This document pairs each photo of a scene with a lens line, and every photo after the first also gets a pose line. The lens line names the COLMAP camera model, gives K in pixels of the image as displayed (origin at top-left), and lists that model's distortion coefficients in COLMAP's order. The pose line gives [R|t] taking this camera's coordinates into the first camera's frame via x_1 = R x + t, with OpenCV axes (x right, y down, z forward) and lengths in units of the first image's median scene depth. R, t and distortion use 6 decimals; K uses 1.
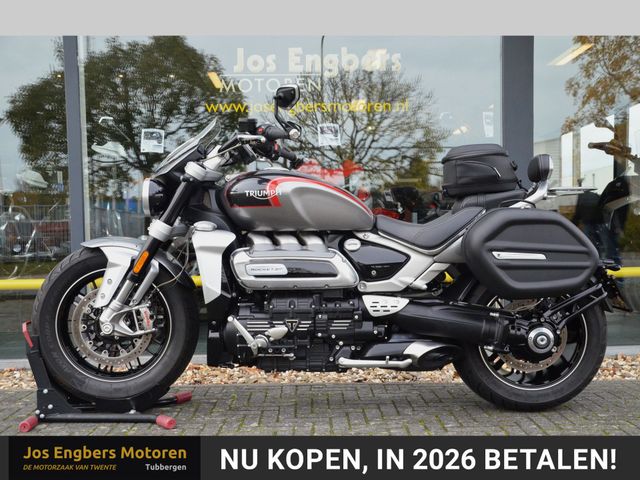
lens RADIAL K [[736.2, 0, 320.0], [0, 736.2, 258.8], [0, 0, 1]] dist [0.044588, 0.000000]
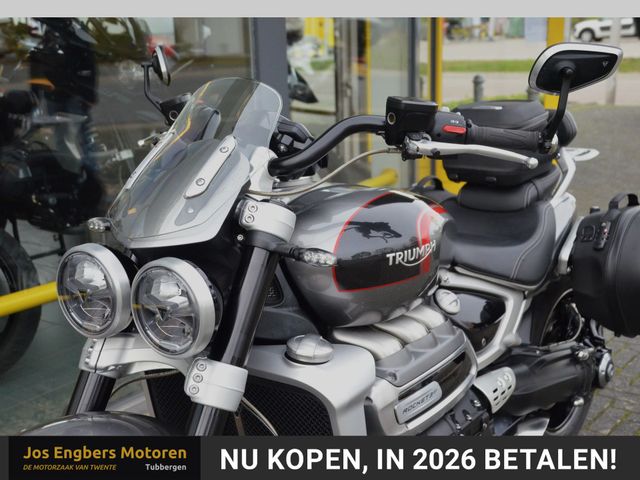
lens RADIAL K [[846.4, 0, 301.2], [0, 846.4, 240.8], [0, 0, 1]] dist [0.125608, 0.000000]
pose [[0.625672, -0.186696, 0.757416, -0.523841], [0.055797, 0.979163, 0.195263, -0.202711], [-0.778088, -0.079909, 0.623052, 0.698532]]
